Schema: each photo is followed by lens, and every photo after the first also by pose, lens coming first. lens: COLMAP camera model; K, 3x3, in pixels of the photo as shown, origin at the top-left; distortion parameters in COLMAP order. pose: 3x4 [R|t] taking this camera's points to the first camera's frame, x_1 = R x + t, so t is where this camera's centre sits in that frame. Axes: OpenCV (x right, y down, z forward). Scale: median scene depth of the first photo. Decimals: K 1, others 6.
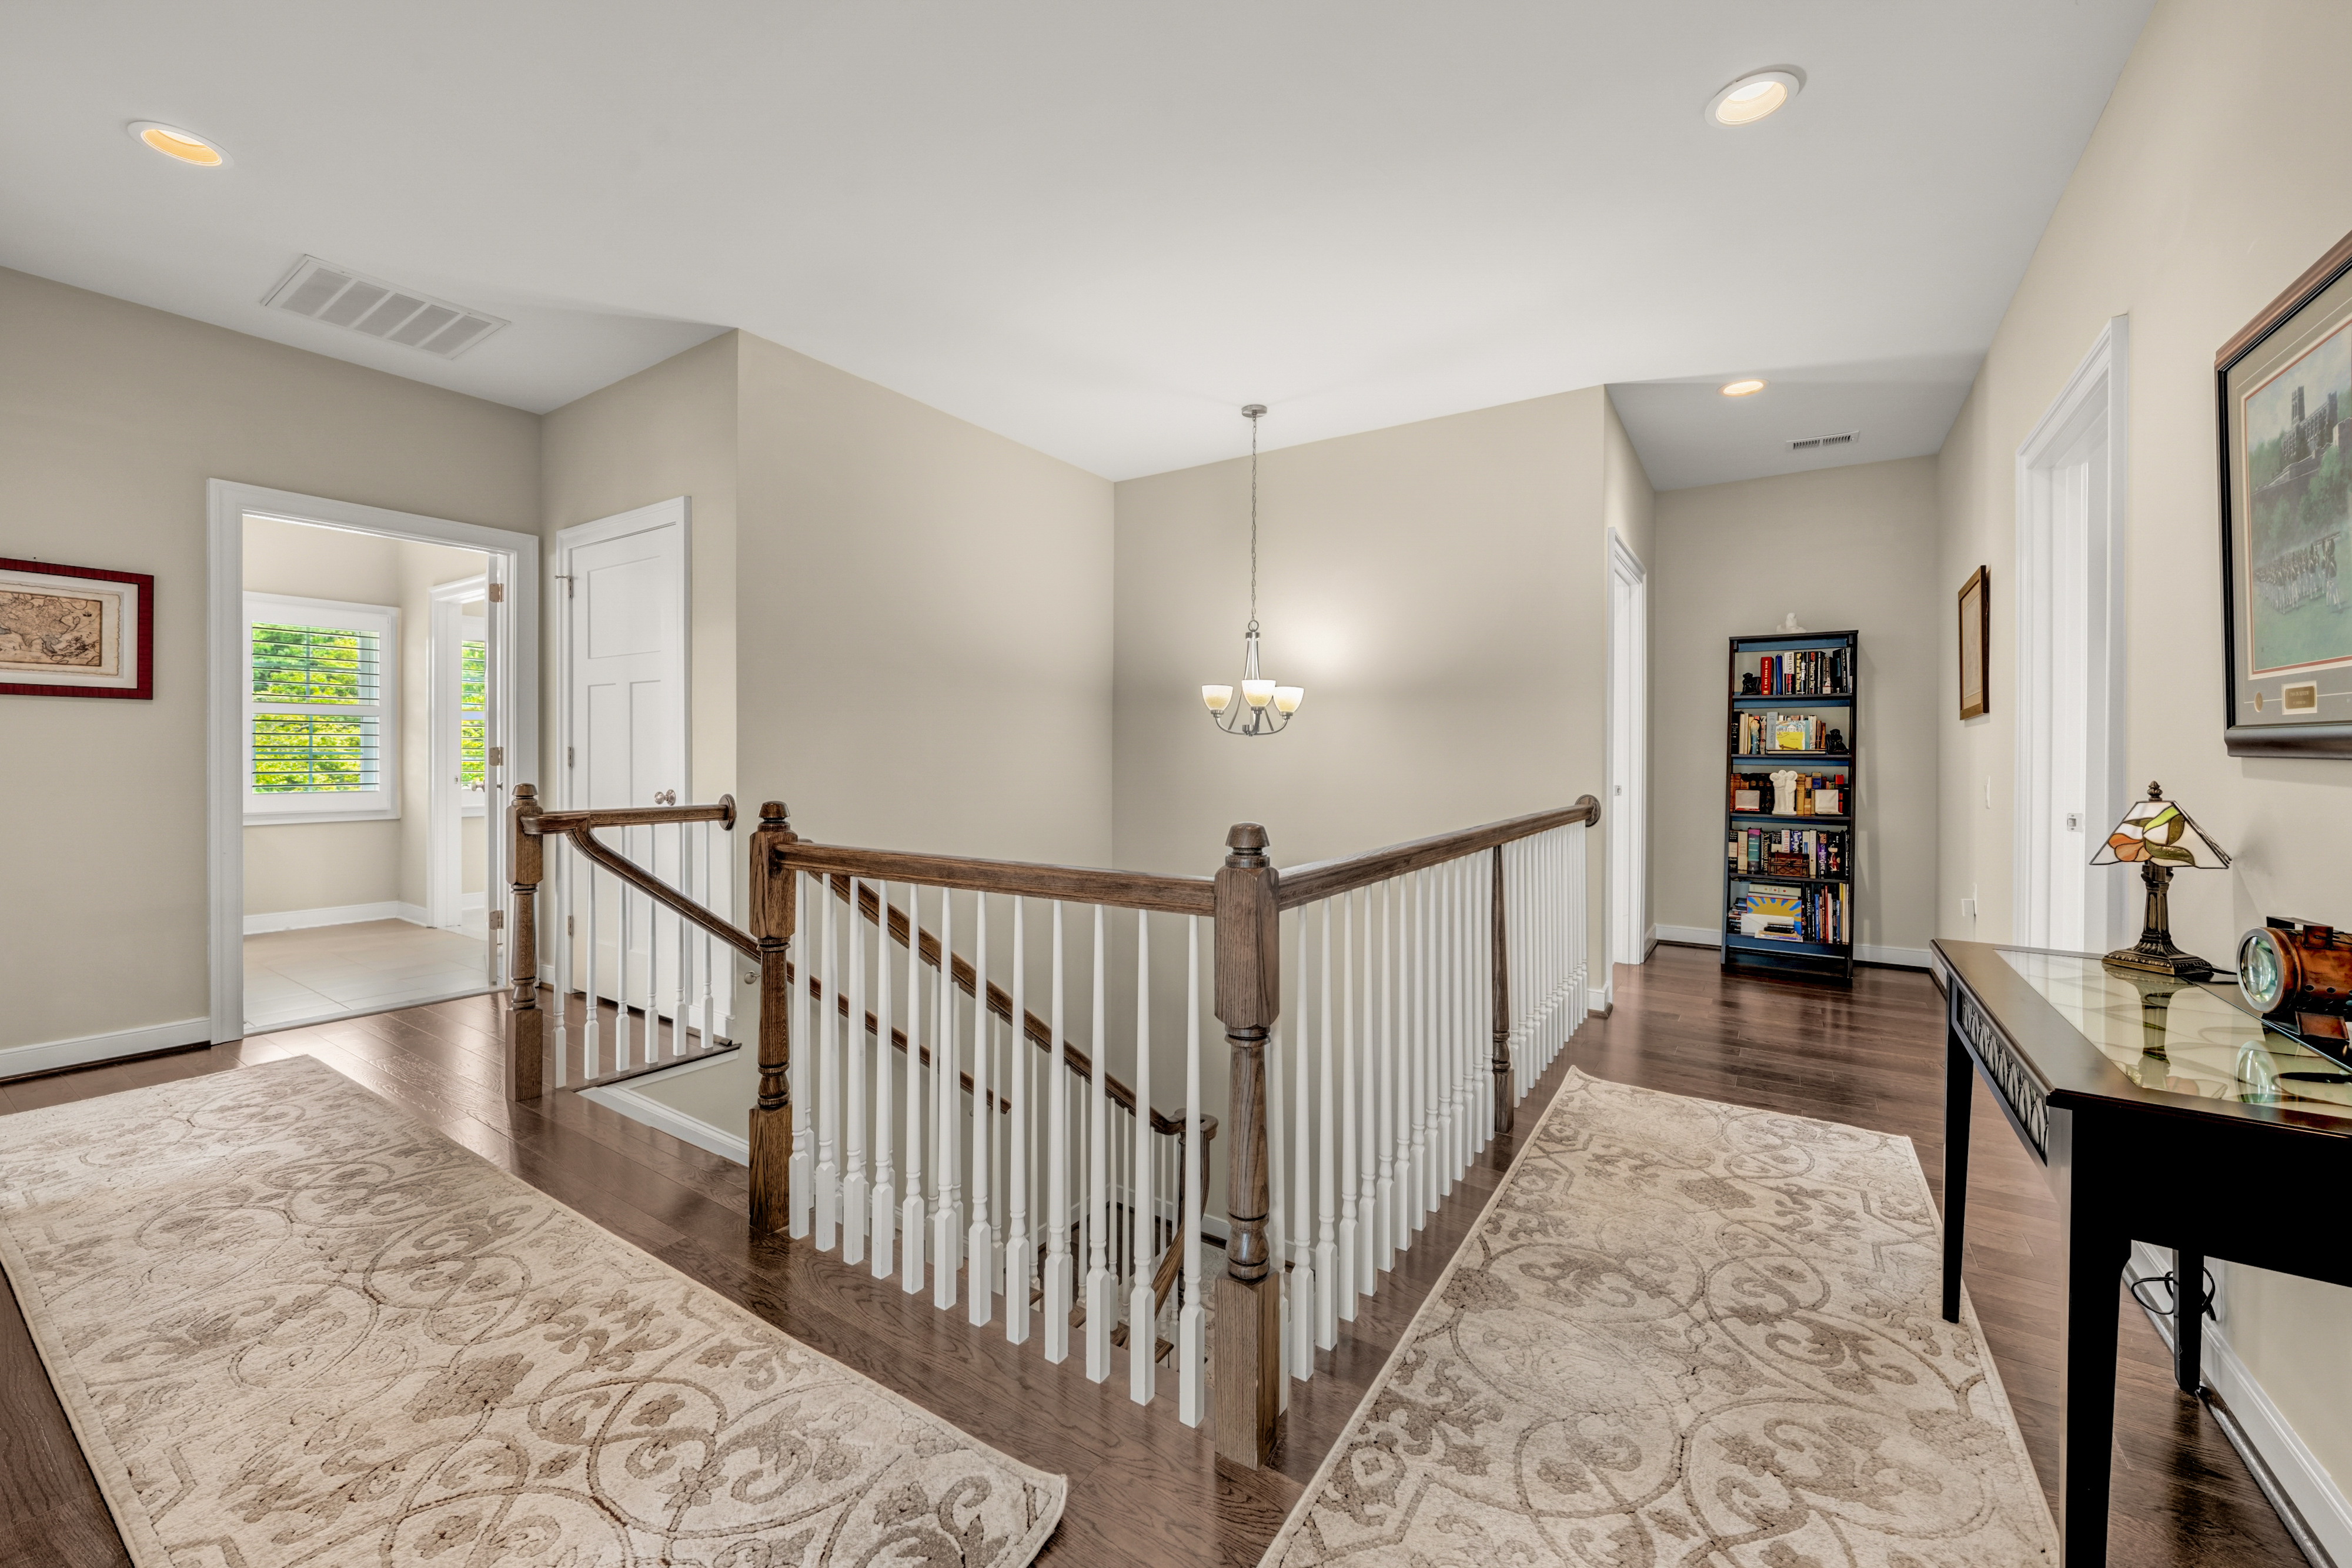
lens RADIAL K [[932.9, 0, 1165.4], [0, 932.9, 765.6], [0, 0, 1]] dist [-0.000553, -0.000111]
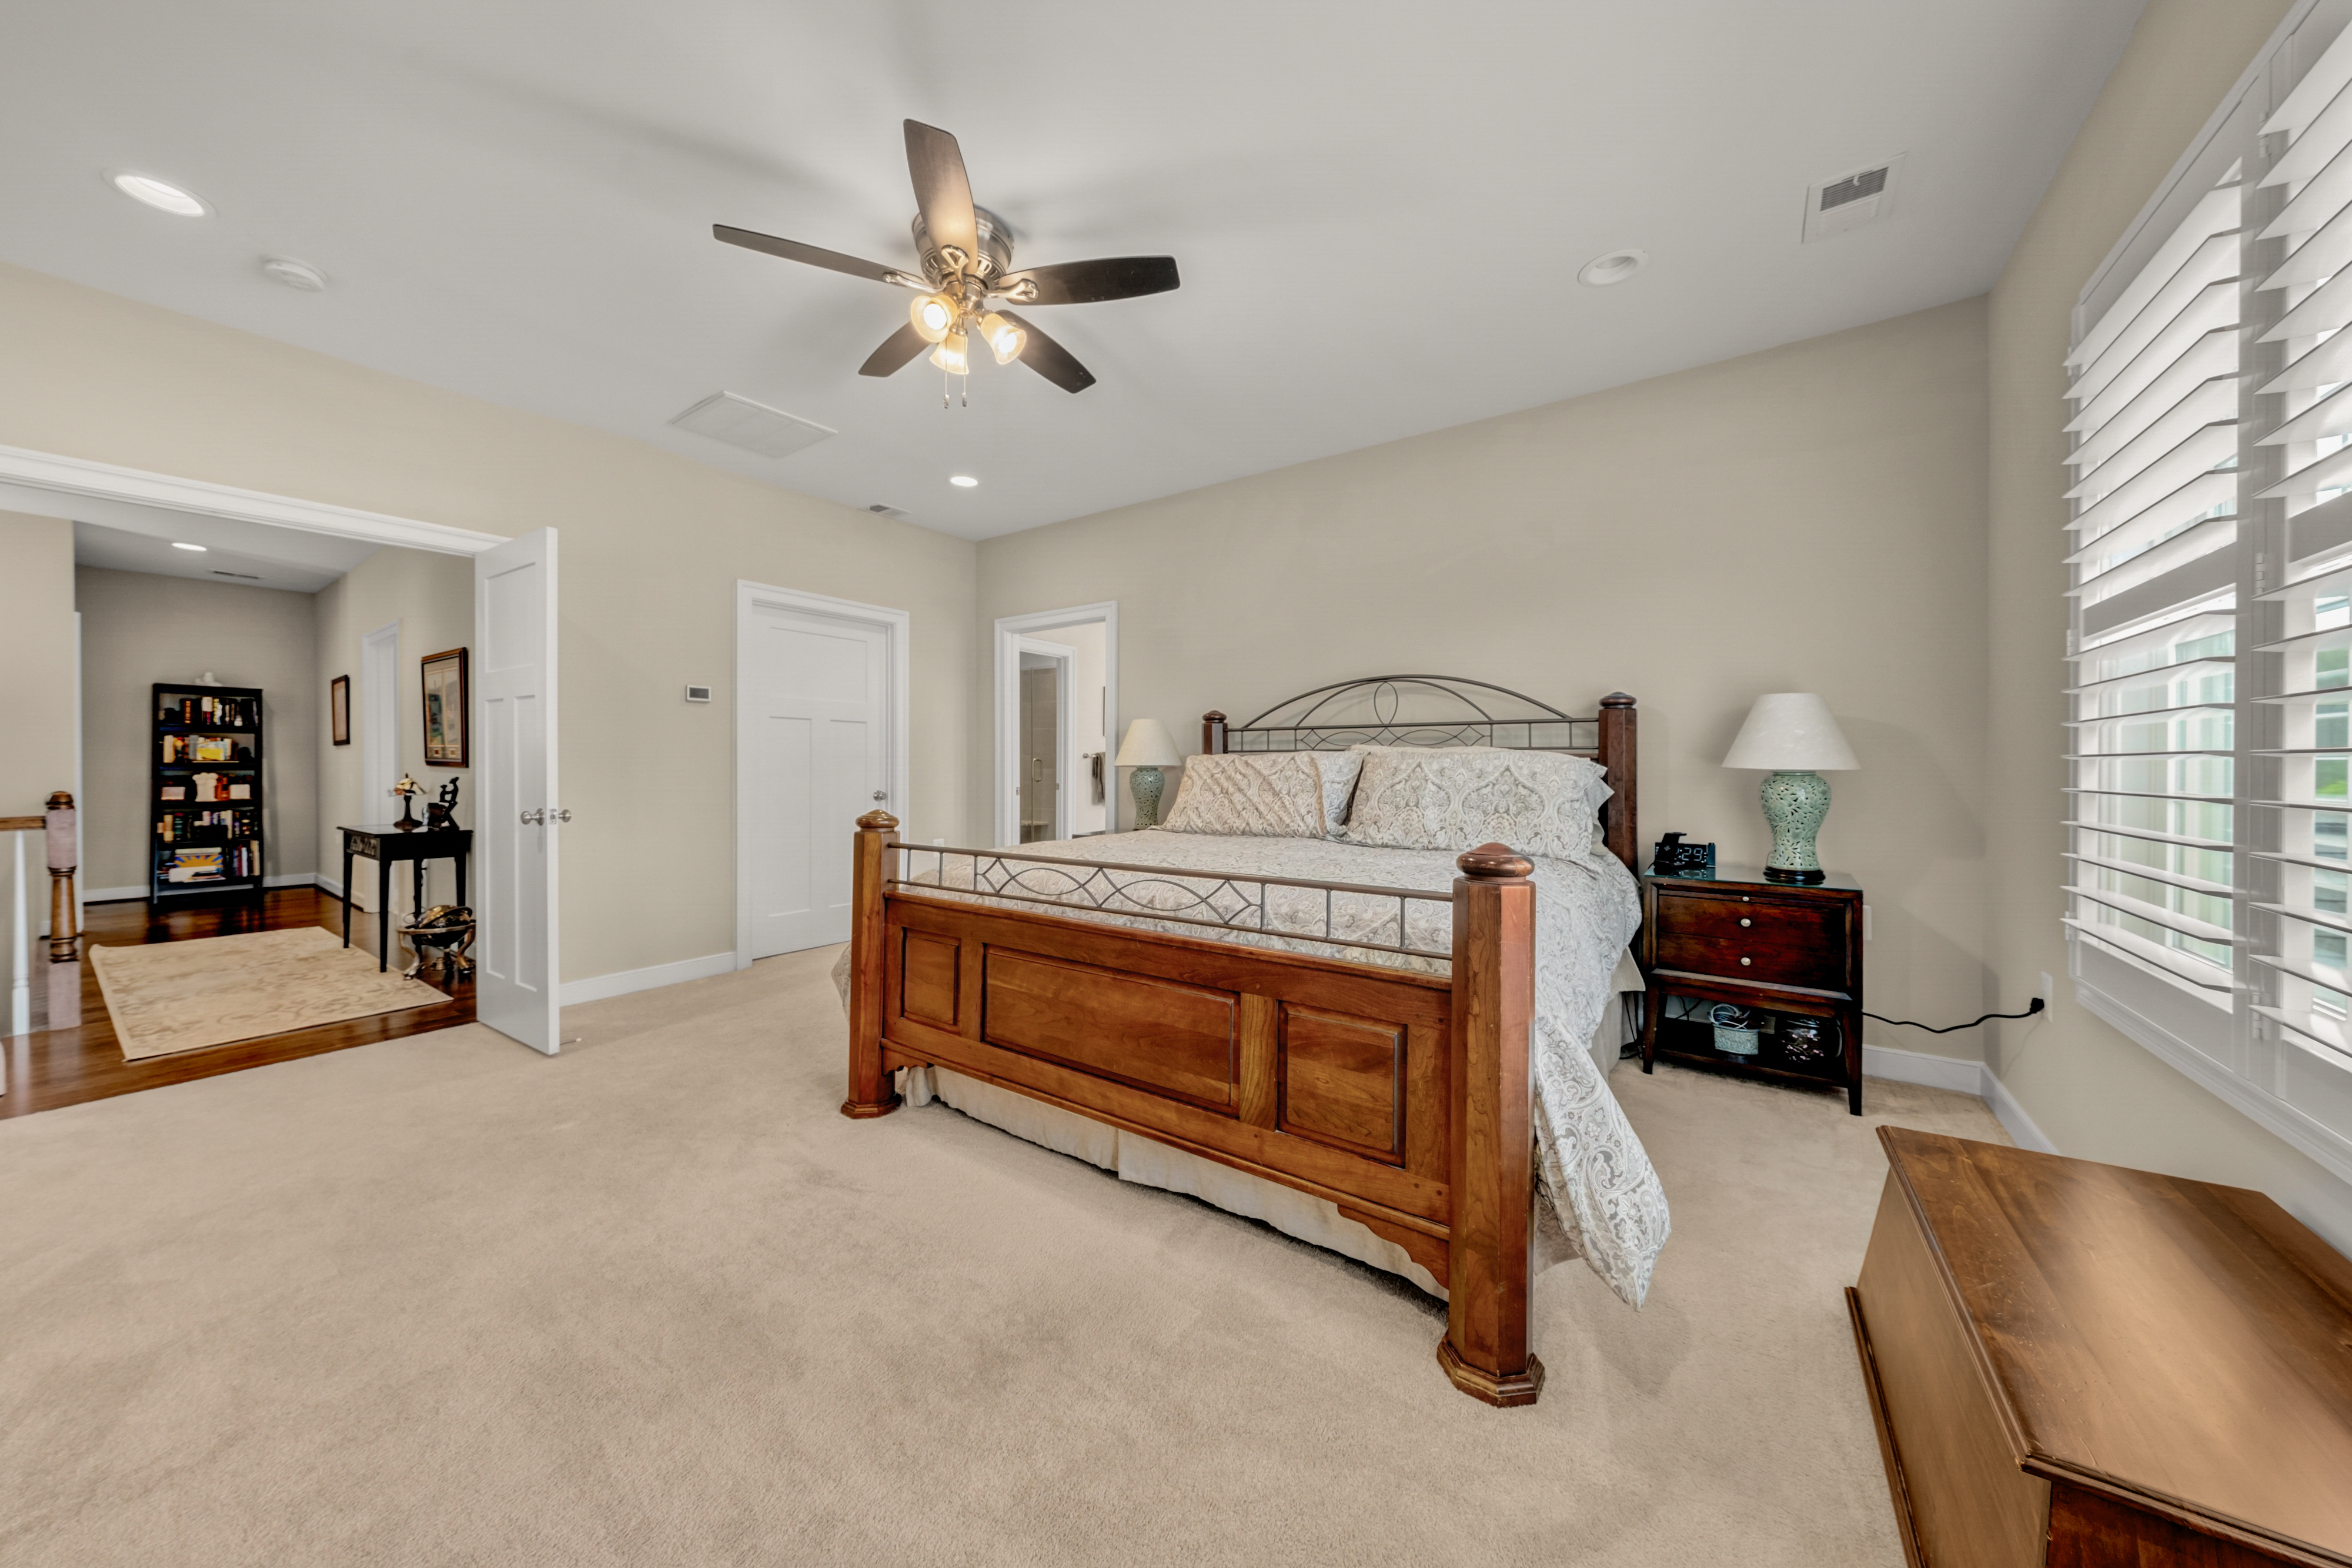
lens RADIAL K [[780.5, 0, 1173.7], [0, 780.5, 772.7], [0, 0, 1]] dist [-0.000982, -0.000095]
pose [[0.023805, -0.010910, 0.999657, -0.631974], [0.006854, 0.999919, 0.010749, 0.001667], [-0.999693, 0.006596, 0.023878, -0.683234]]
